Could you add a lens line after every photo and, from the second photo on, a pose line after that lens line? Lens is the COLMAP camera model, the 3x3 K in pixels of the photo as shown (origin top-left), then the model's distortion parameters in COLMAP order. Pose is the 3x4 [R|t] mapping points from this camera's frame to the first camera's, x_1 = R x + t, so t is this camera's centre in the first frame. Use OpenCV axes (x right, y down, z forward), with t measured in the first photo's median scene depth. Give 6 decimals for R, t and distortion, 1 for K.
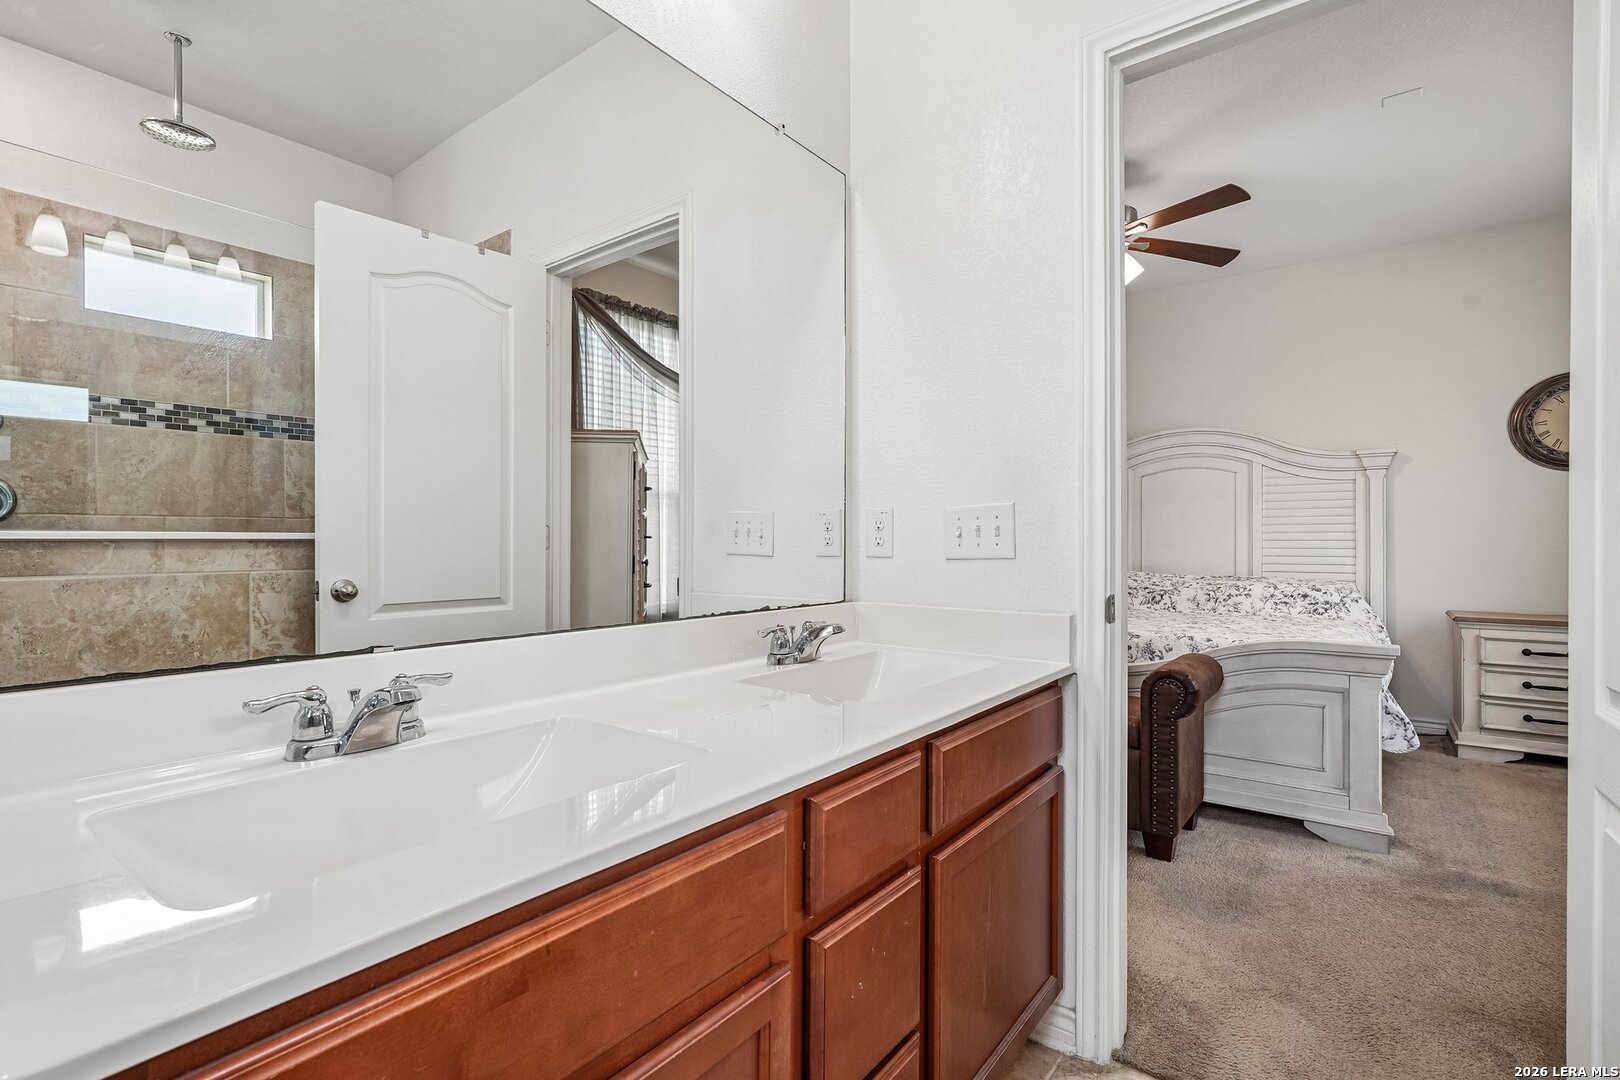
lens RADIAL K [[775.2, 0, 797.2], [0, 775.2, 538.6], [0, 0, 1]] dist [-0.014165, 0.014006]
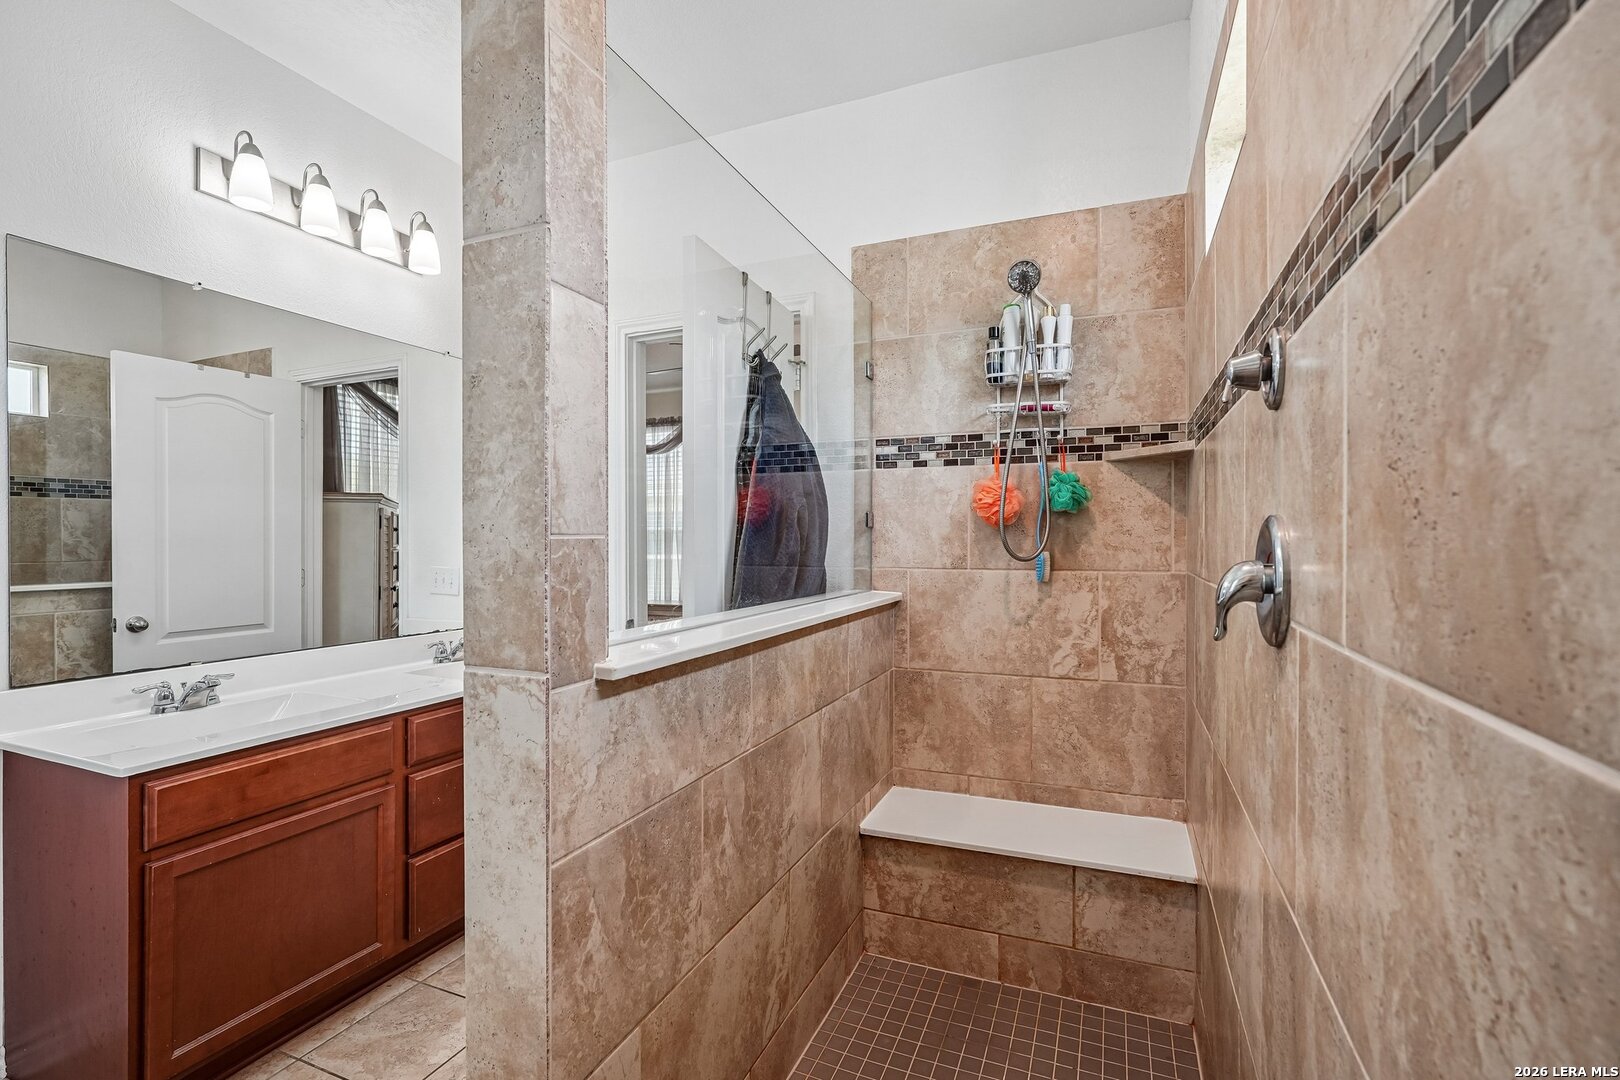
lens RADIAL K [[726.2, 0, 794.0], [0, 726.2, 542.5], [0, 0, 1]] dist [-0.020228, 0.009073]
pose [[0.965248, -0.003229, 0.261315, 0.238802], [0.002191, 0.999989, 0.004264, -0.087316], [-0.261326, -0.003543, 0.965244, -0.598061]]
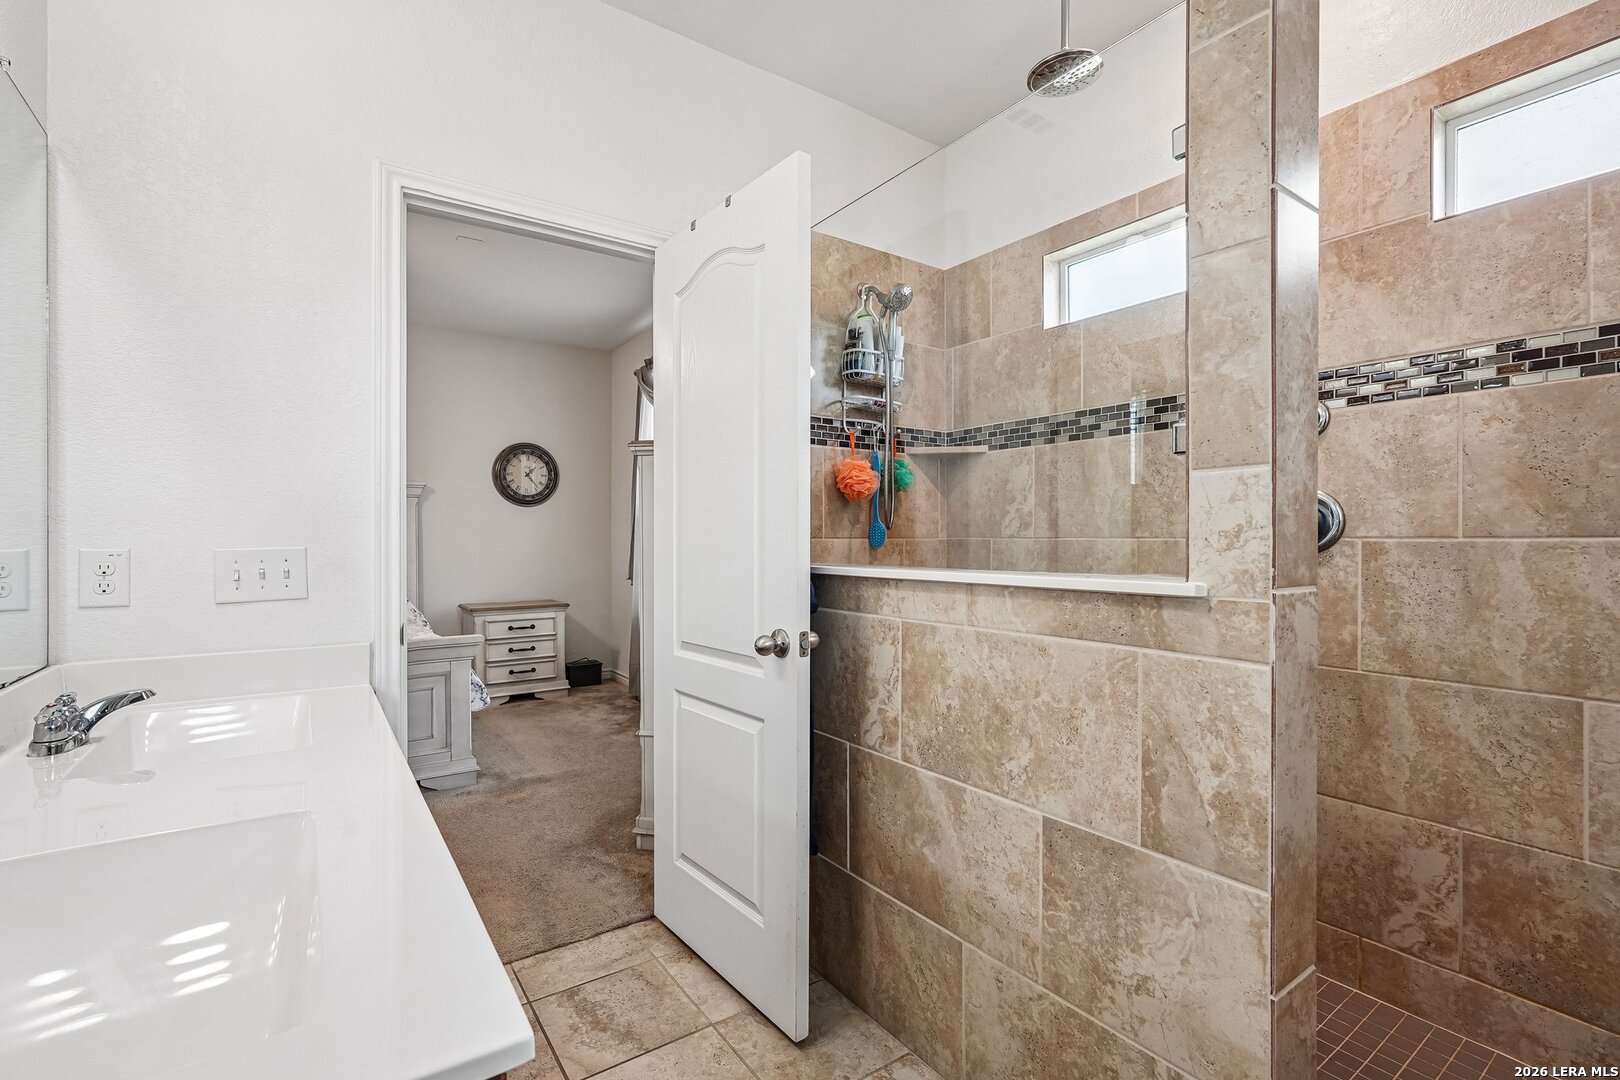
lens RADIAL K [[726.2, 0, 817.2], [0, 726.2, 524.5], [0, 0, 1]] dist [-0.020228, 0.009073]
pose [[0.308573, 0.017999, 0.951030, -0.354302], [0.001087, 0.999814, -0.019274, -0.044424], [-0.951200, 0.006981, 0.308496, 0.001647]]
